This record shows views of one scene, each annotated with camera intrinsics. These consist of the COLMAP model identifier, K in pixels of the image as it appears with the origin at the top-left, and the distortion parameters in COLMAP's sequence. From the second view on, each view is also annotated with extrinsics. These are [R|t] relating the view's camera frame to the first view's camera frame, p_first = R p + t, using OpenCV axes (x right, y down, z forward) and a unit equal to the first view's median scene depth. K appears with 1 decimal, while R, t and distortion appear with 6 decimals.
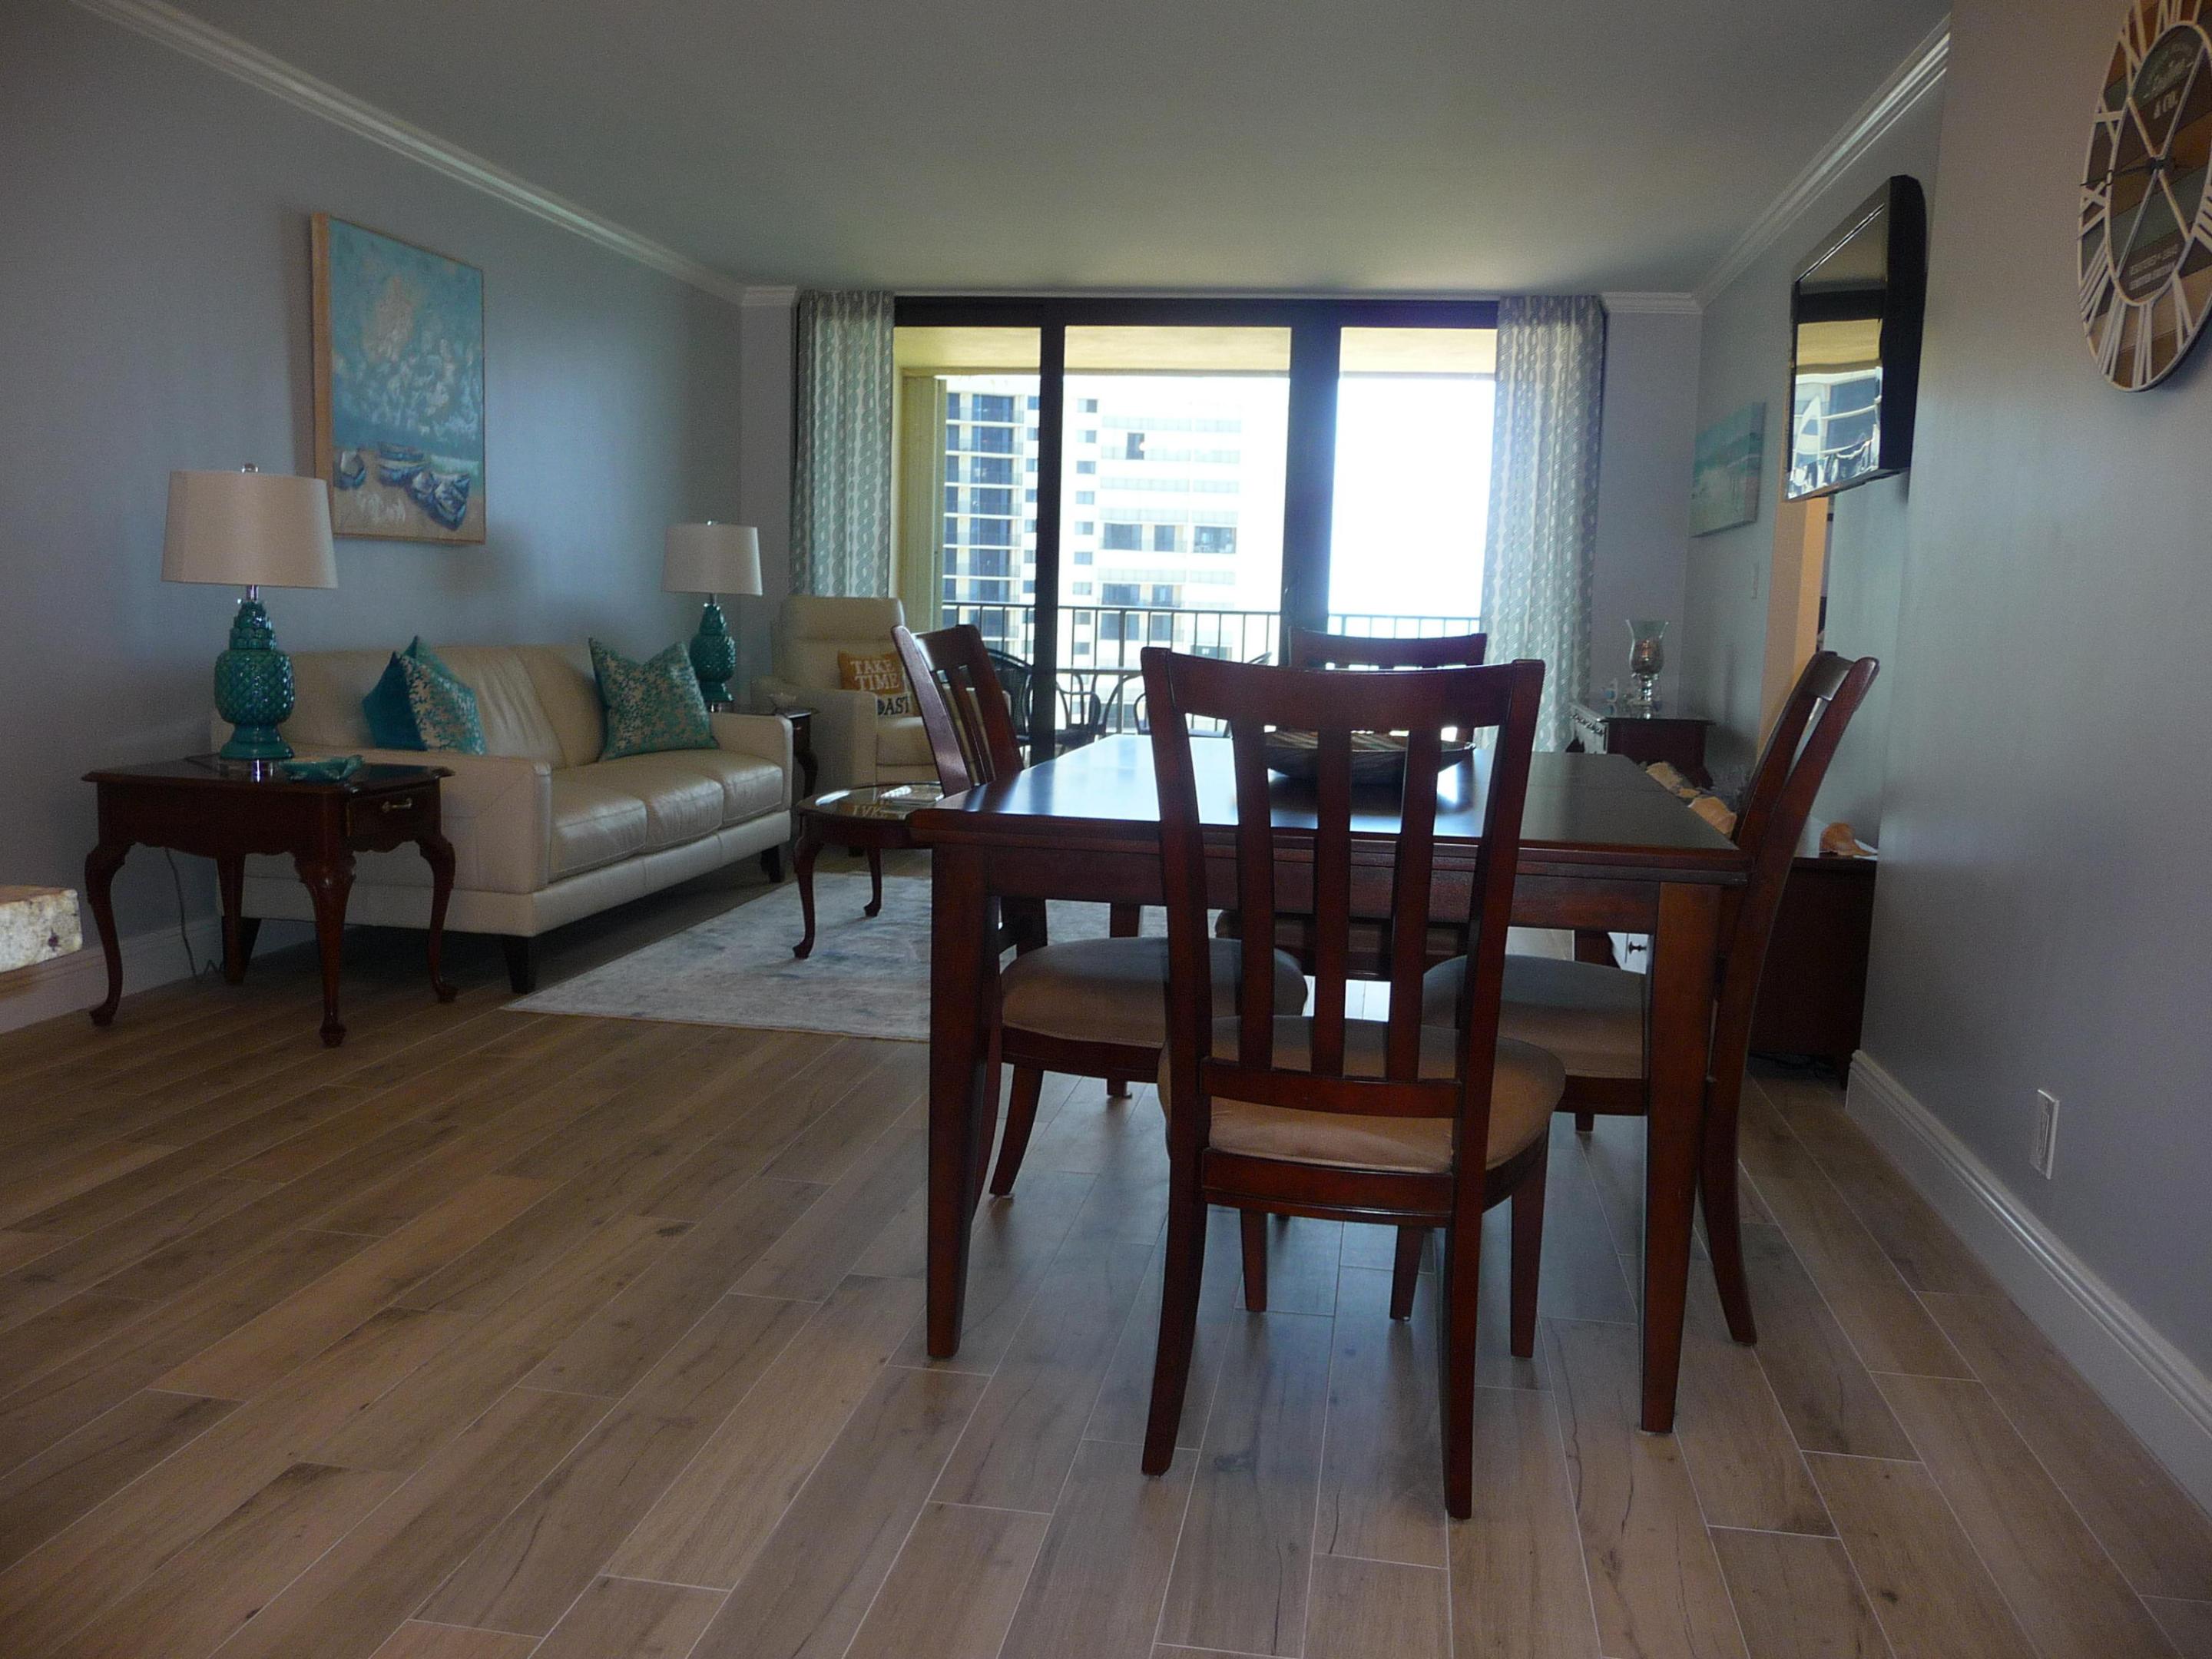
lens RADIAL K [[1829.7, 0, 1098.9], [0, 1829.7, 838.1], [0, 0, 1]] dist [-0.051068, 0.050605]
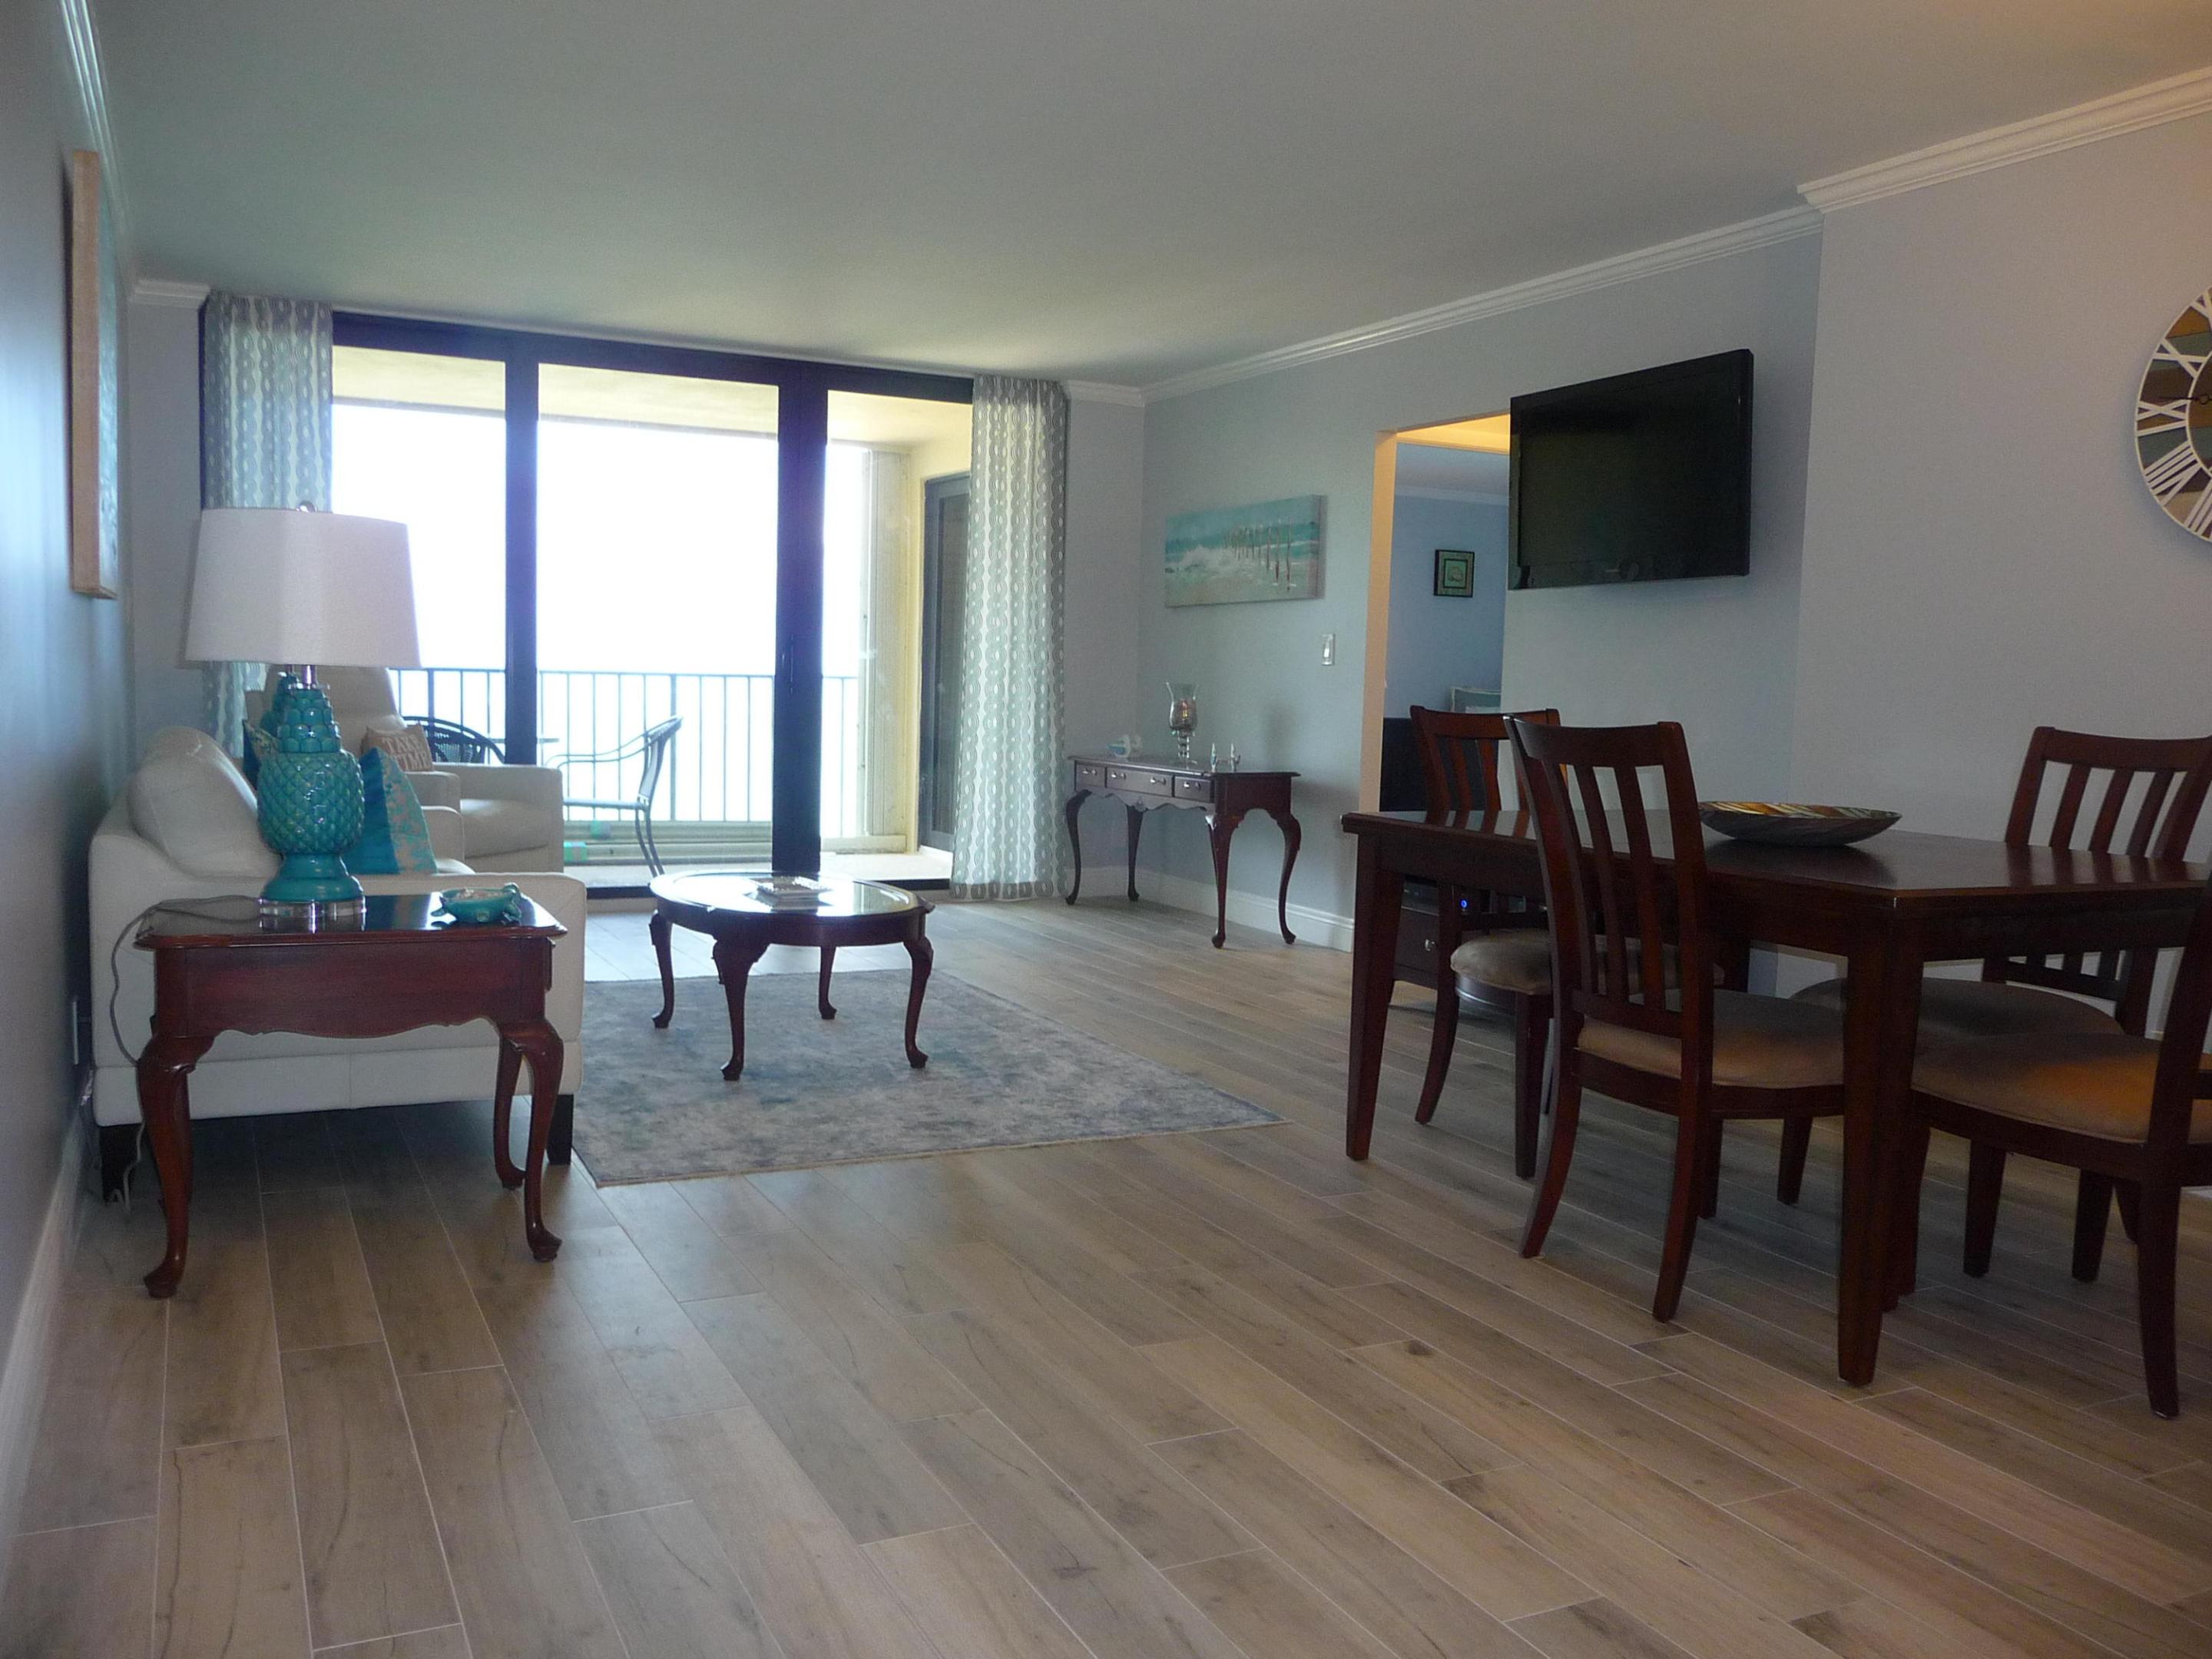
lens RADIAL K [[1829.7, 0, 1107.0], [0, 1829.7, 831.2], [0, 0, 1]] dist [-0.051068, 0.050605]
pose [[0.810852, -0.054203, 0.582736, -0.386771], [0.070425, 0.997503, -0.005211, -0.027386], [-0.580999, 0.045265, 0.812645, 0.127688]]
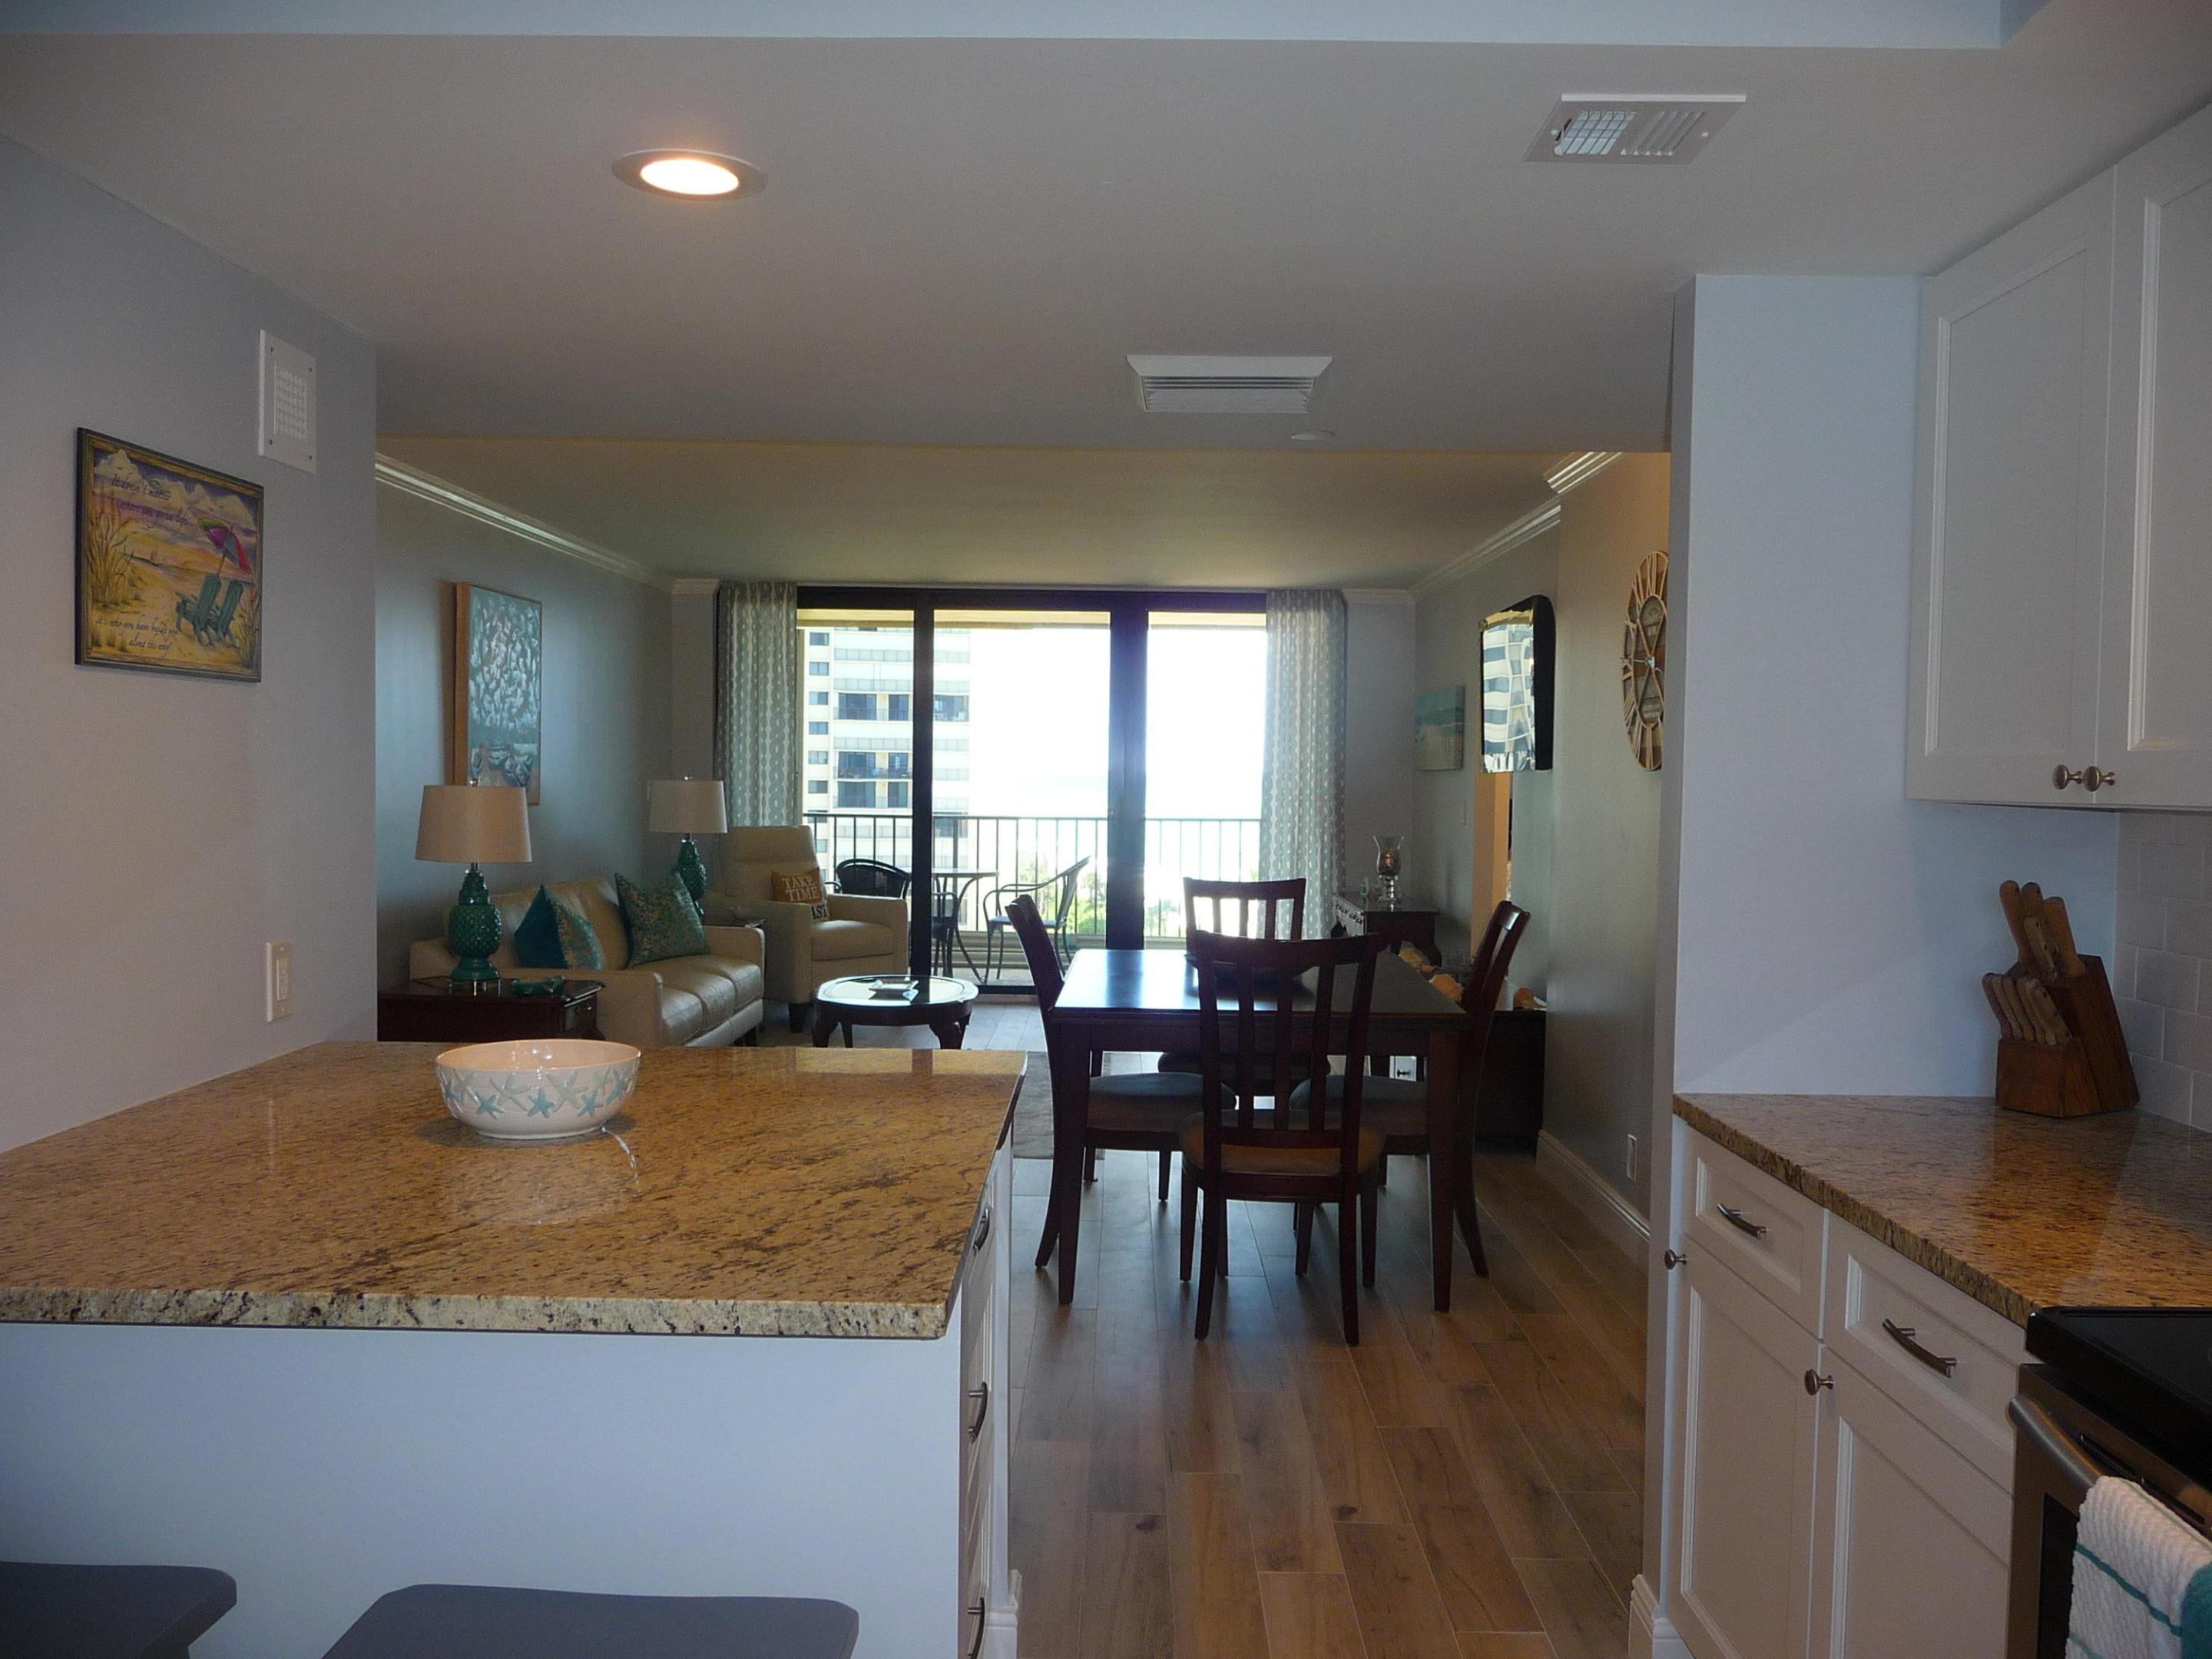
lens RADIAL K [[1829.7, 0, 1108.9], [0, 1829.7, 831.6], [0, 0, 1]] dist [-0.051068, 0.050605]
pose [[0.988065, -0.021334, 0.152556, -0.113121], [0.035236, 0.995407, -0.089014, -0.008845], [-0.149956, 0.093327, 0.984278, -0.312467]]
